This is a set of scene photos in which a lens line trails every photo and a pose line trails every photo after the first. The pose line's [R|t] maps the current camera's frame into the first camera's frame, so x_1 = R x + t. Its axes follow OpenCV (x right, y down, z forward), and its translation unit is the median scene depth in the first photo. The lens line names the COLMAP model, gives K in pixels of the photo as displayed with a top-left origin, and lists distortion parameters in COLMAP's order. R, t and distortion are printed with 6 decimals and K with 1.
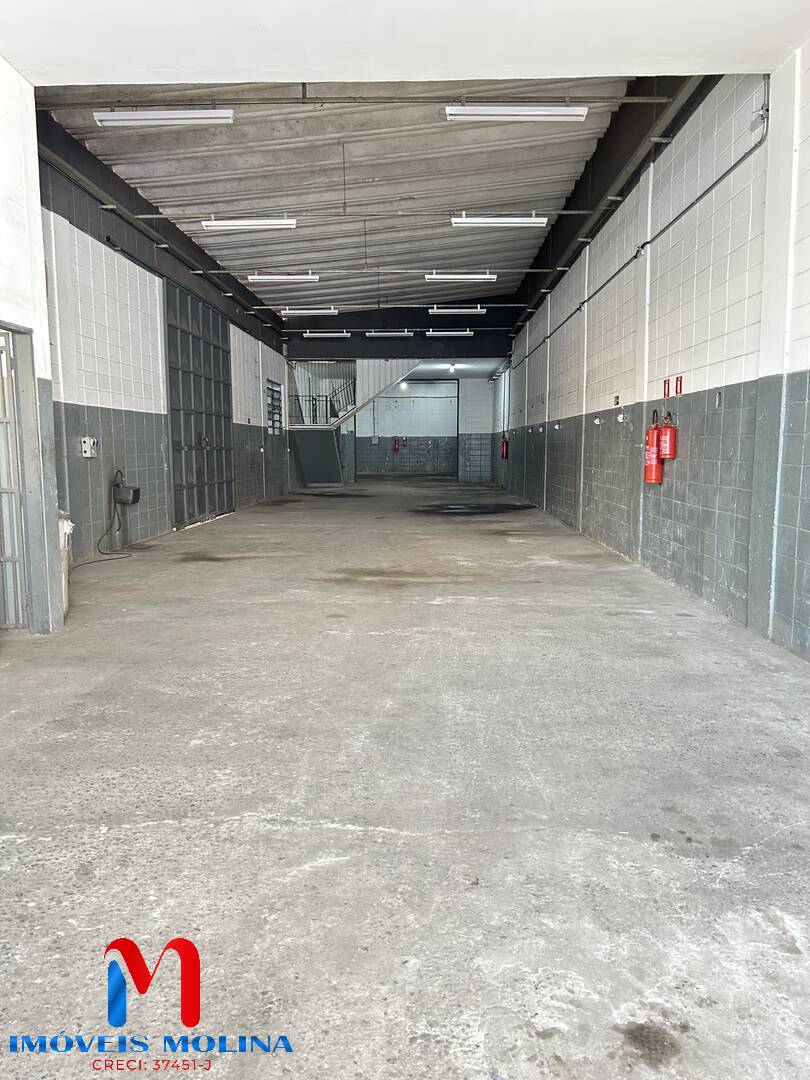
lens RADIAL K [[803.4, 0, 402.2], [0, 803.4, 540.3], [0, 0, 1]] dist [0.047748, -0.050862]
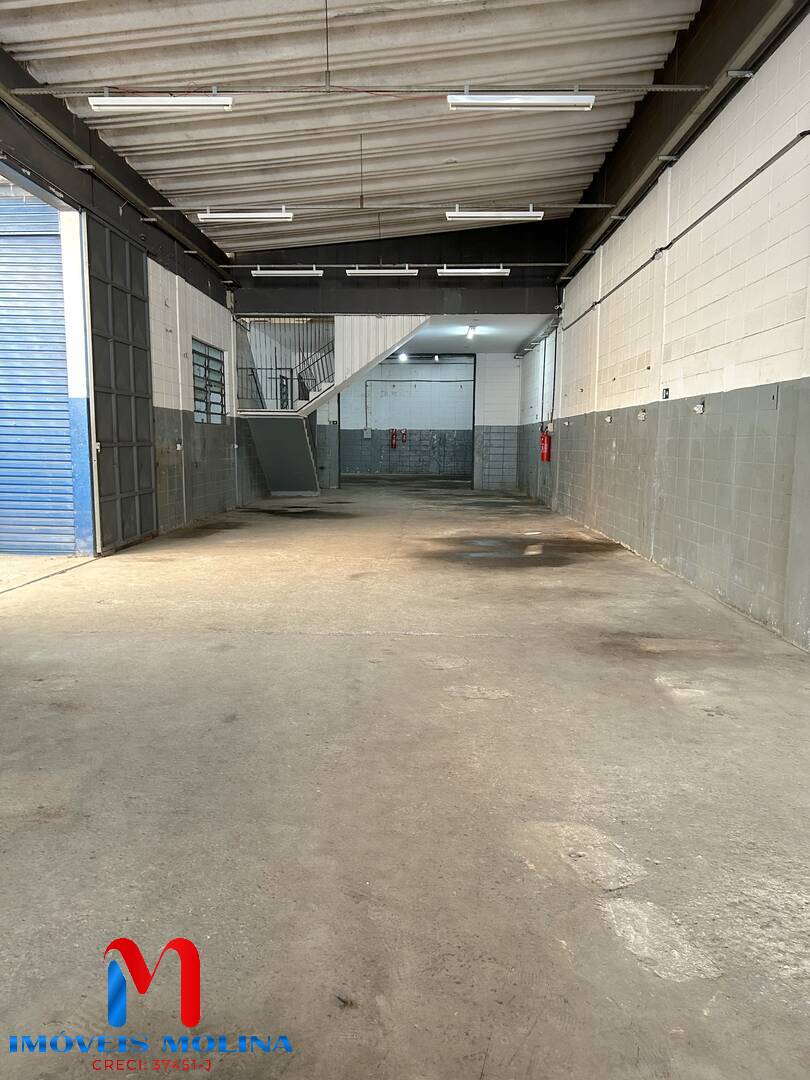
lens RADIAL K [[803.4, 0, 400.9], [0, 803.4, 544.0], [0, 0, 1]] dist [0.047748, -0.050862]
pose [[0.999959, 0.009041, -0.000174, 0.004215], [-0.009039, 0.999891, 0.011704, -0.087370], [0.000280, -0.011702, 0.999931, 0.712520]]
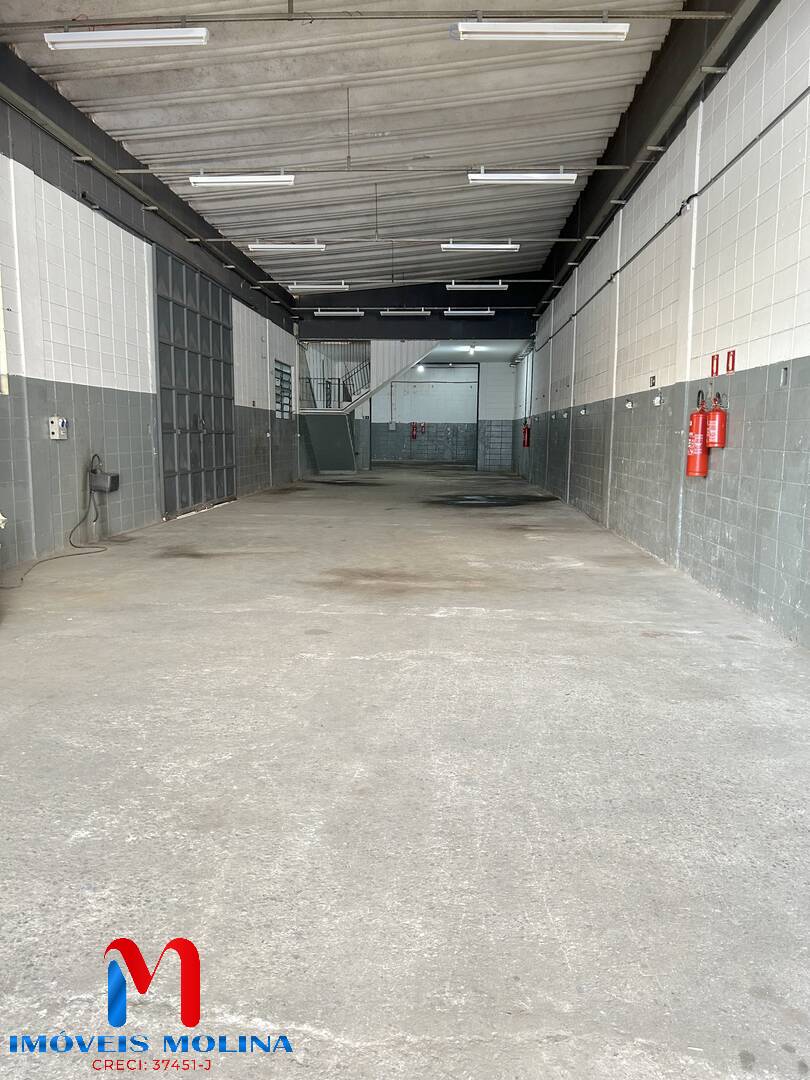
lens RADIAL K [[803.4, 0, 404.0], [0, 803.4, 542.1], [0, 0, 1]] dist [0.047748, -0.050862]
pose [[0.999641, 0.013348, -0.023233, 0.017282], [-0.012930, 0.999753, 0.018079, -0.009996], [0.023469, -0.017772, 0.999567, 0.109421]]
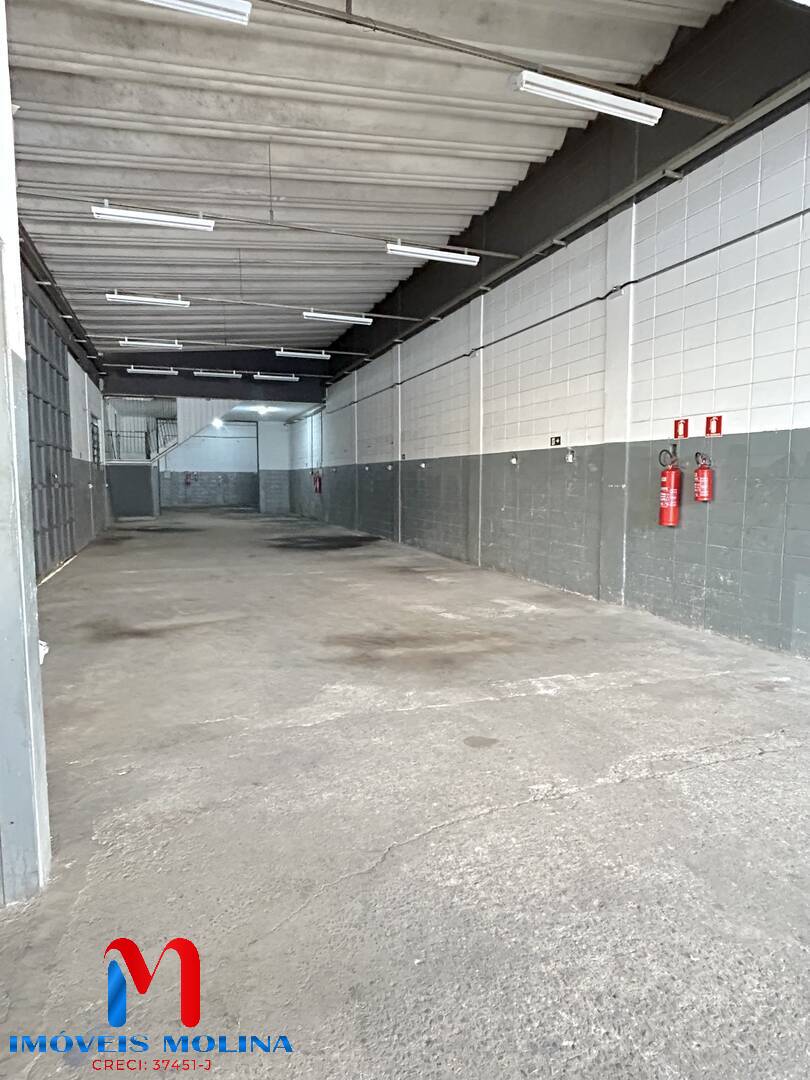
lens RADIAL K [[634.1, 0, 400.0], [0, 634.1, 537.3], [0, 0, 1]] dist [-0.001305, 0.000106]
pose [[0.930196, -0.030274, 0.365814, -0.218253], [0.039706, 0.999044, -0.018287, -0.045918], [-0.364910, 0.031535, 0.930508, 0.338191]]
